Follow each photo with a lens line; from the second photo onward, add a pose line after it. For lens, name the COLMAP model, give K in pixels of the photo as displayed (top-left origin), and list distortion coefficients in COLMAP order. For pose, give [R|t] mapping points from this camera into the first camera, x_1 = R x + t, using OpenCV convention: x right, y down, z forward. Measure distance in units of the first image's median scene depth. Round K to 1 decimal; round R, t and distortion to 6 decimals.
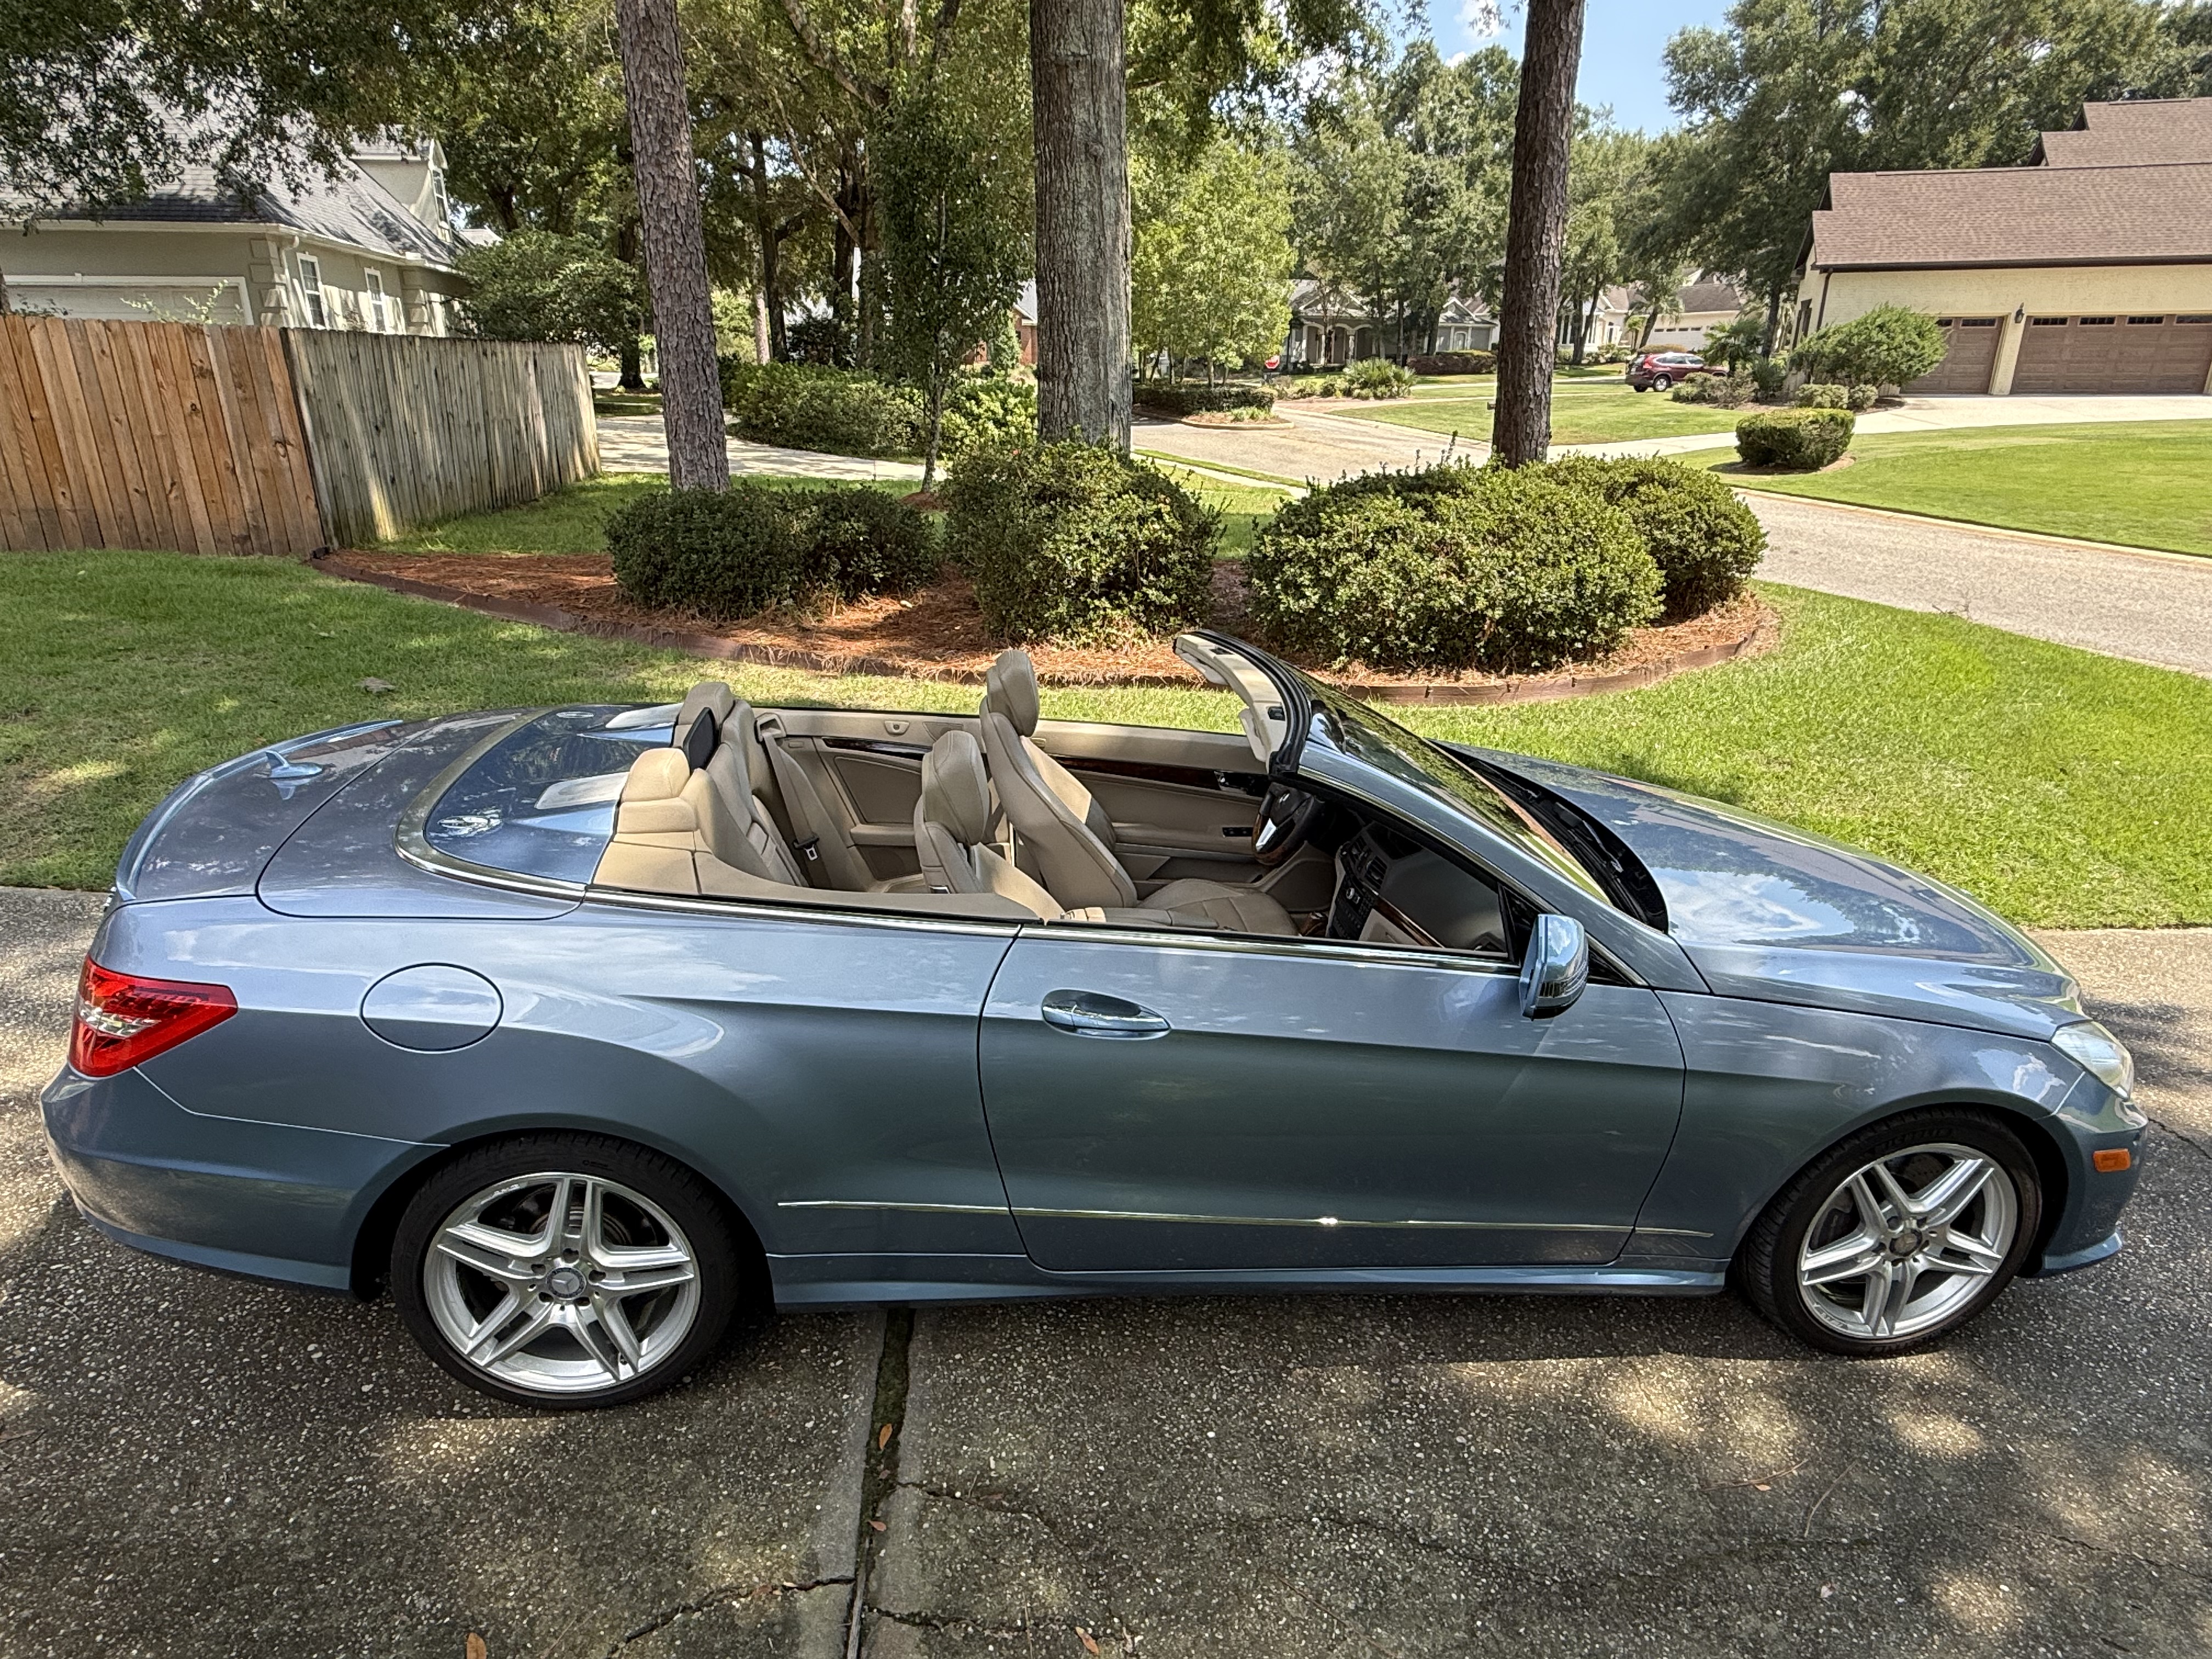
lens RADIAL K [[1291.7, 0, 1106.9], [0, 1291.7, 841.4], [0, 0, 1]] dist [-0.011344, 0.010066]
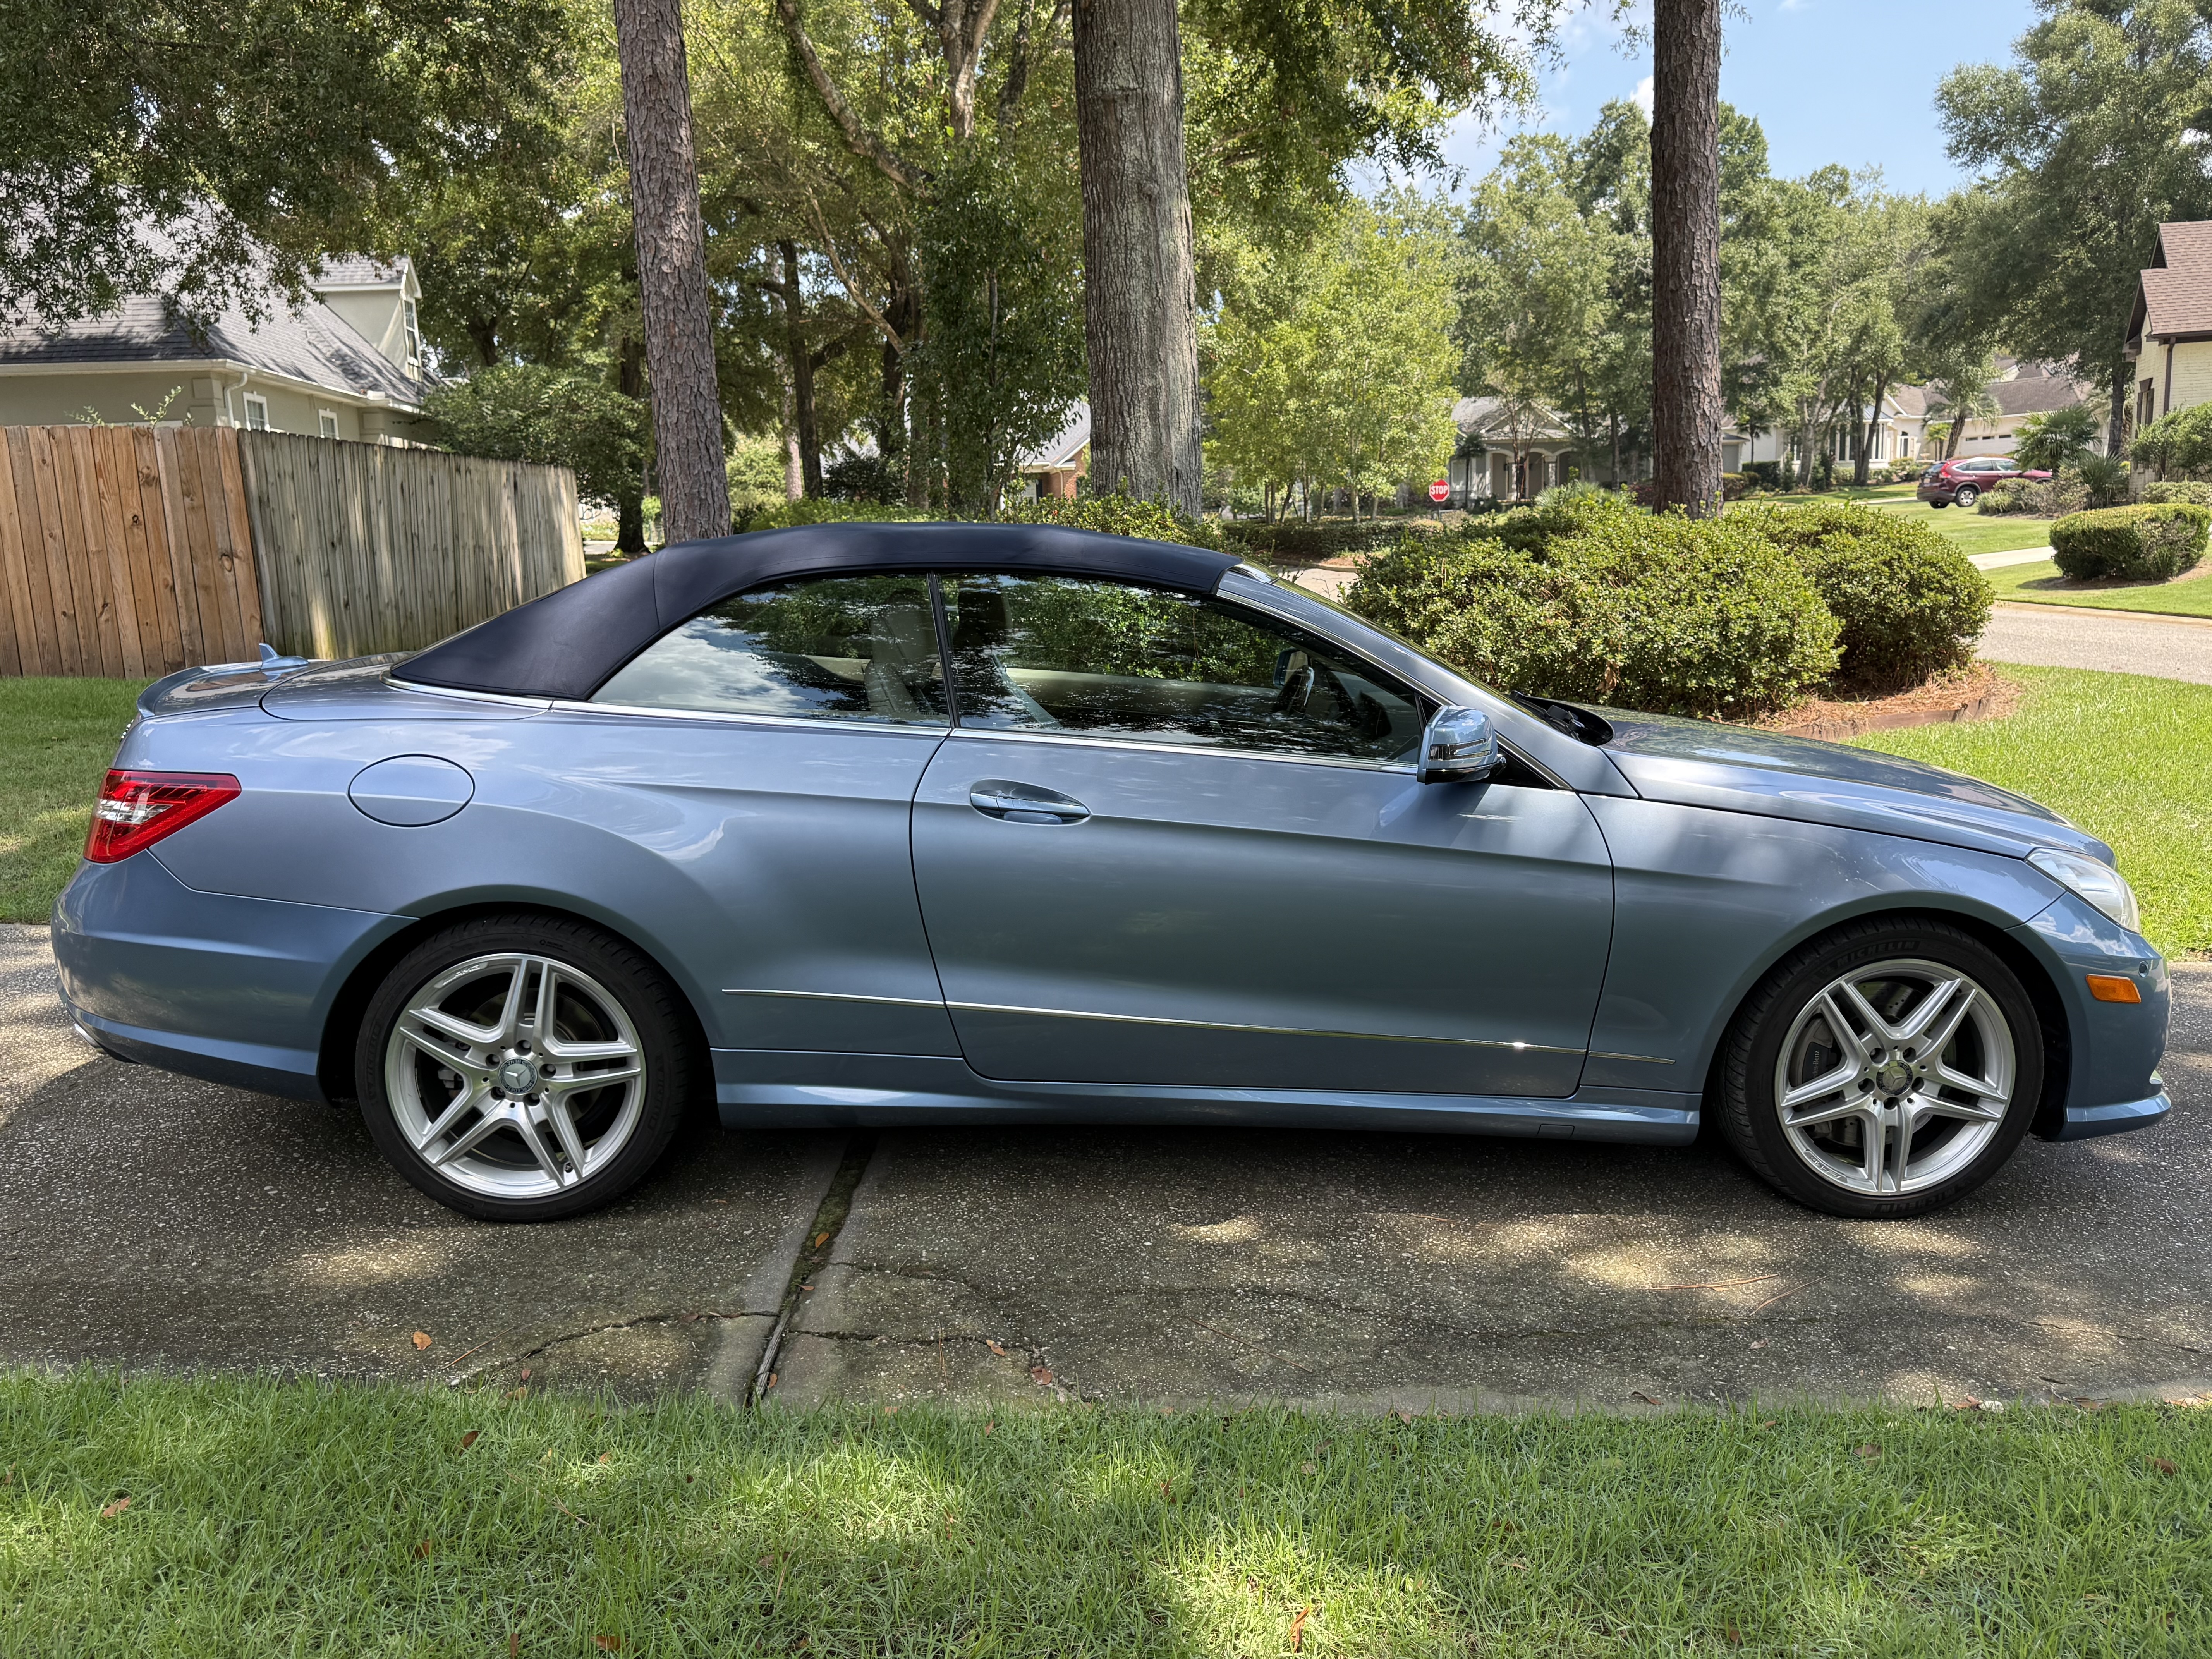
lens RADIAL K [[1749.6, 0, 1110.8], [0, 1749.6, 847.0], [0, 0, 1]] dist [0.049190, -0.071941]
pose [[0.996824, -0.023374, -0.076131, 0.039338], [0.010107, 0.985358, -0.170196, 0.094010], [0.078994, 0.168886, 0.982465, -0.090026]]
